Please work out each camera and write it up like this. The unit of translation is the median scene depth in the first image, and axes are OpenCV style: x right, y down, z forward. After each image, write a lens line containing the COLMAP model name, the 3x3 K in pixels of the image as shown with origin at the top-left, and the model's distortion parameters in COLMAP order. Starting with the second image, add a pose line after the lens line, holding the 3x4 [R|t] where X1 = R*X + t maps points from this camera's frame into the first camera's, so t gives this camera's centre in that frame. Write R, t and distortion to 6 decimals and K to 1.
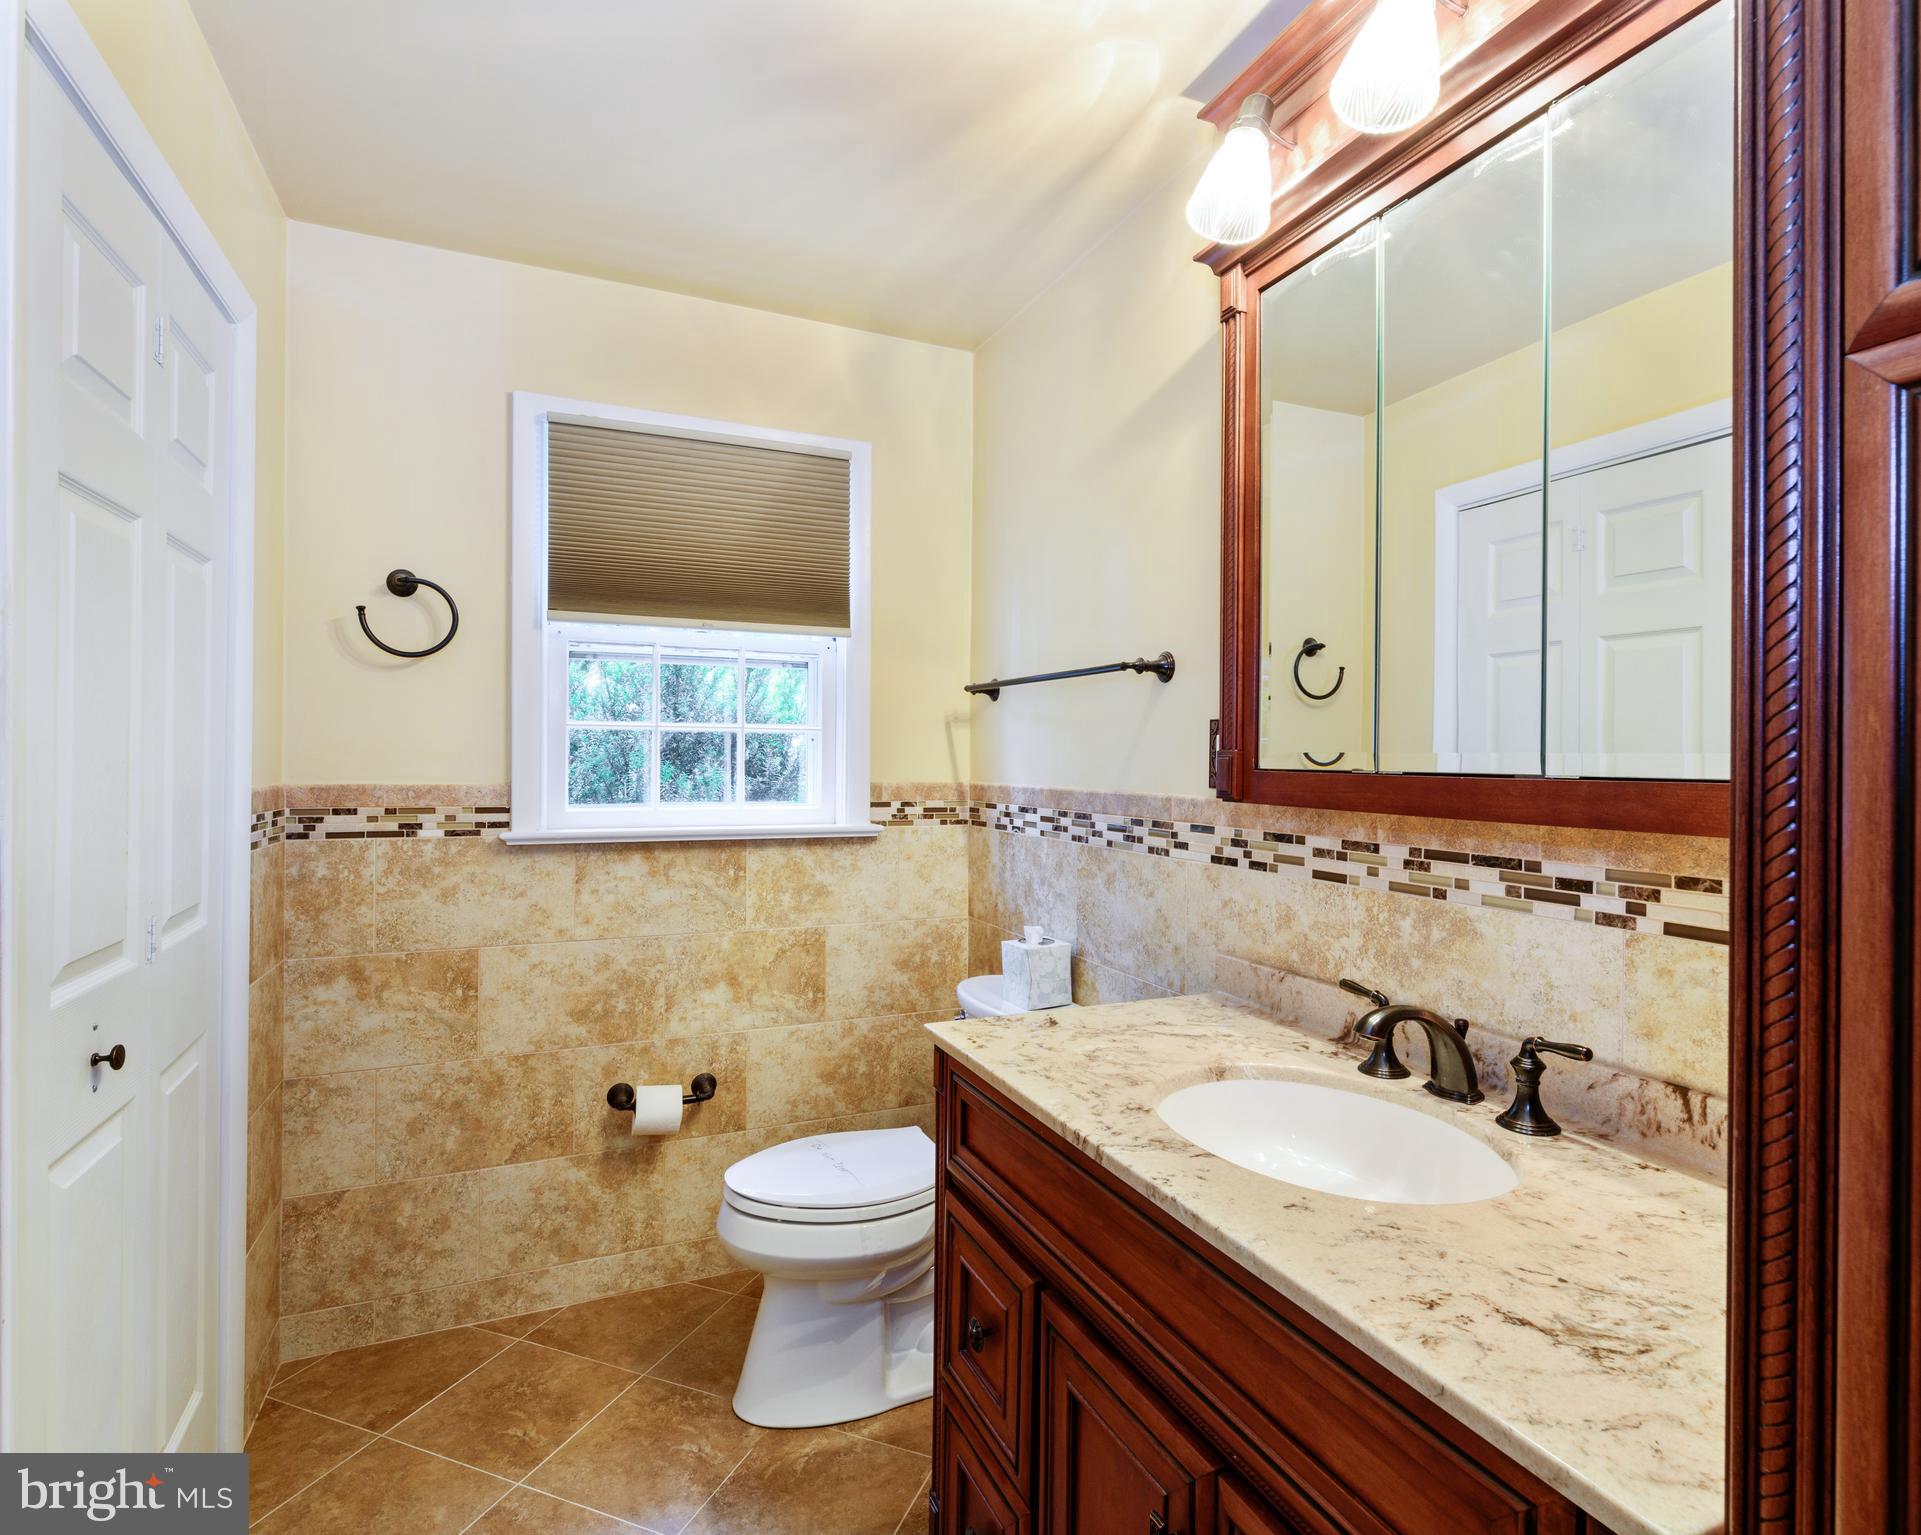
lens RADIAL K [[992.5, 0, 974.1], [0, 992.5, 760.5], [0, 0, 1]] dist [-0.001922, 0.000729]
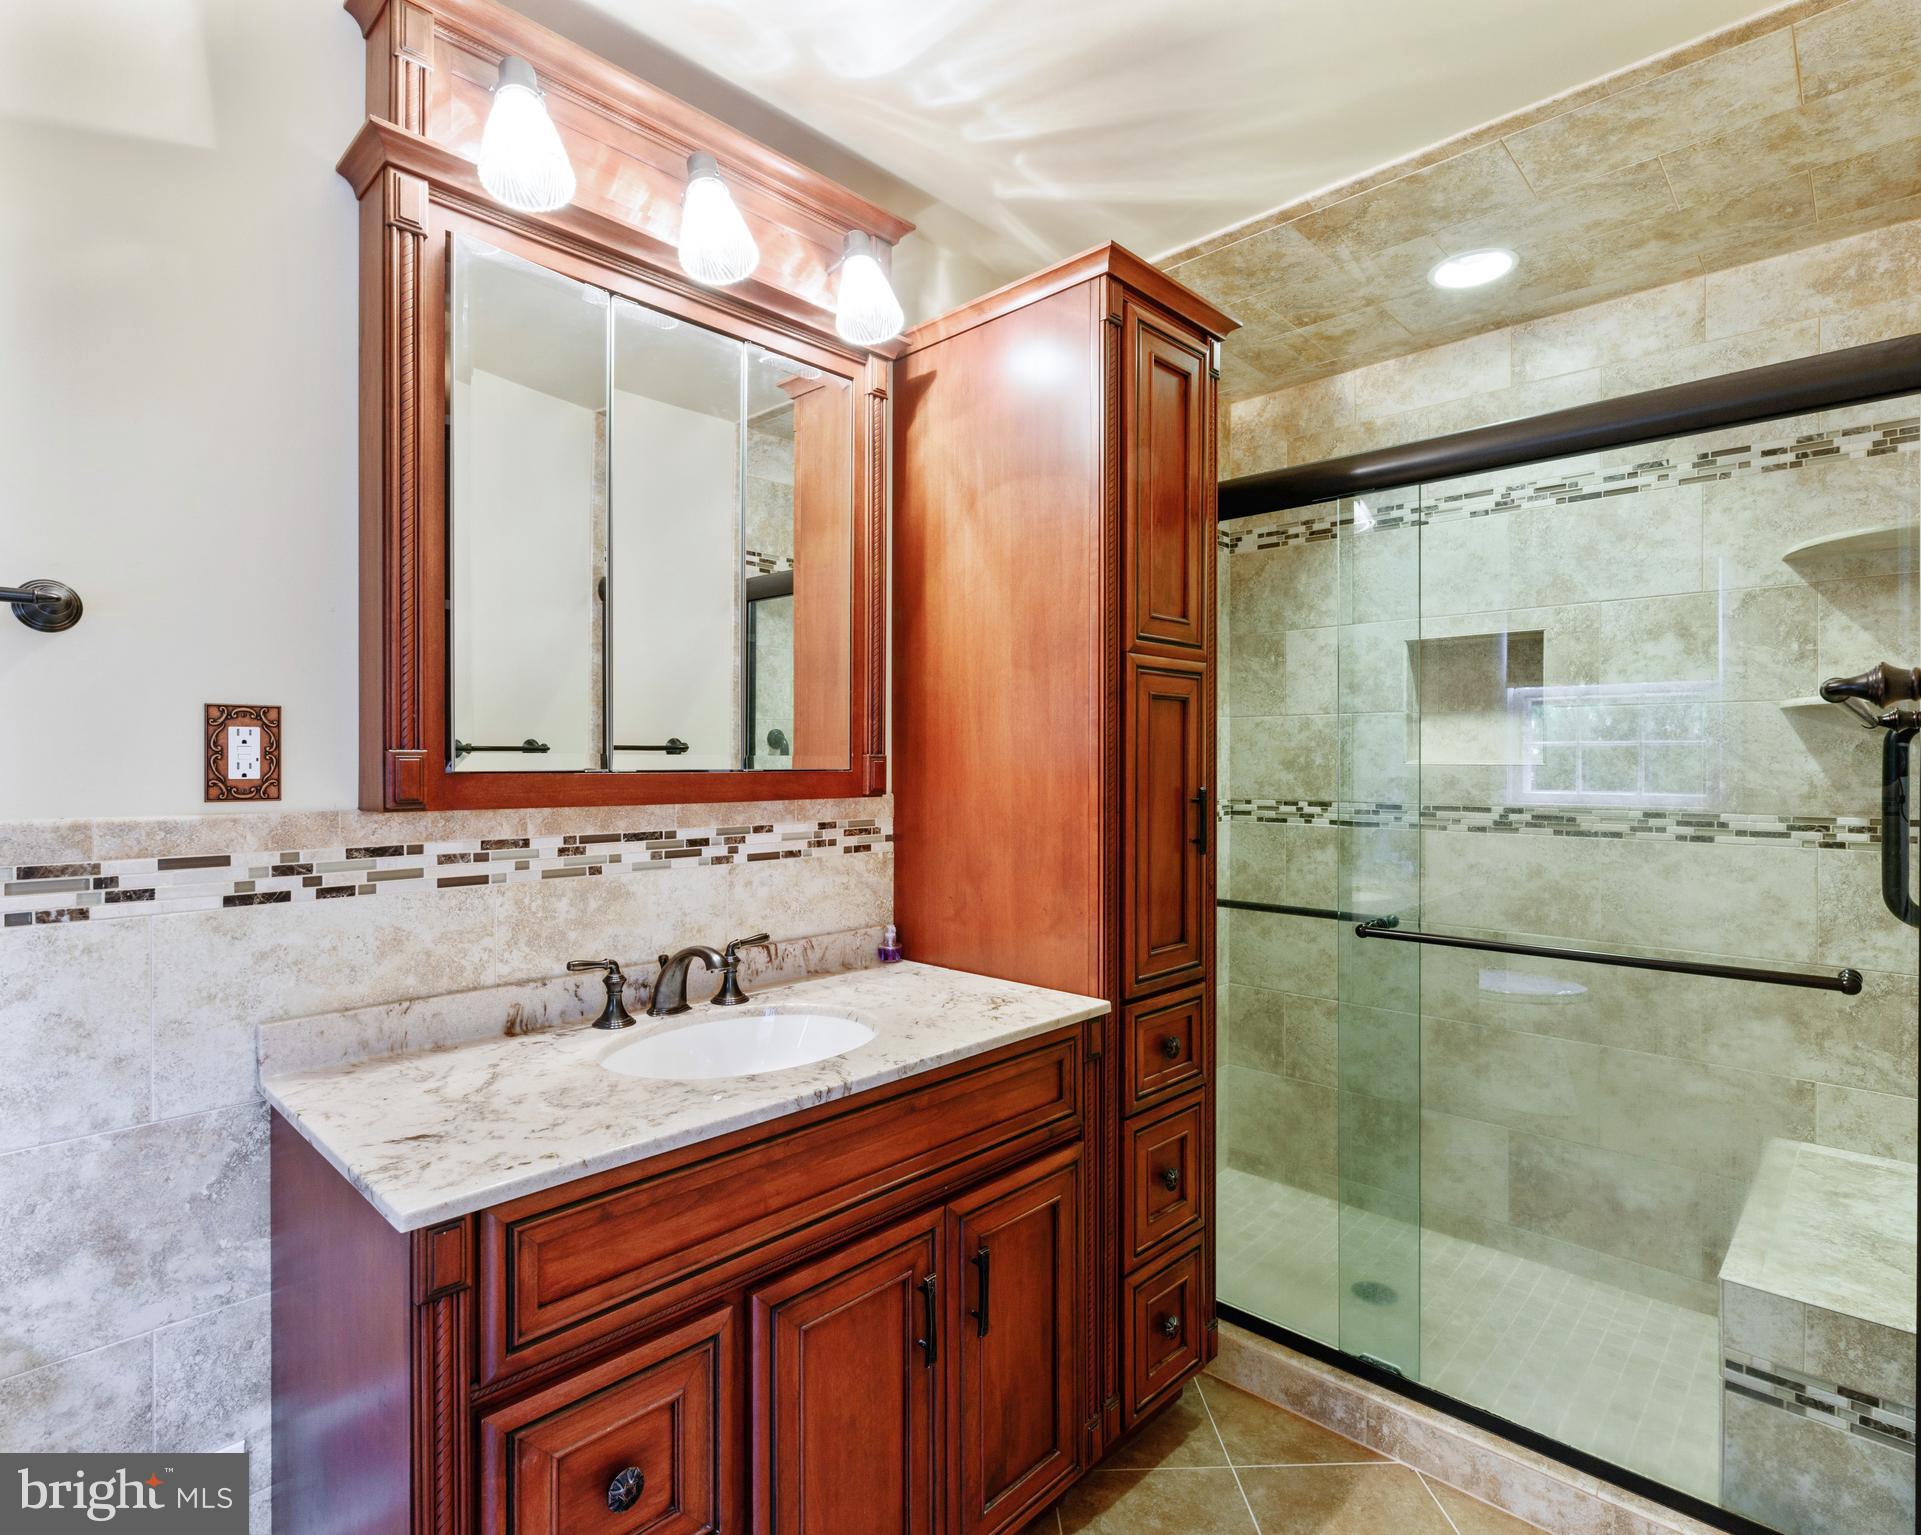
lens RADIAL K [[992.5, 0, 974.1], [0, 992.5, 760.5], [0, 0, 1]] dist [-0.001922, 0.000729]
pose [[-0.384308, -0.009542, 0.923156, -0.797087], [-0.002054, 0.999953, 0.009480, -0.011856], [-0.923203, 0.001747, -0.384309, 1.004452]]
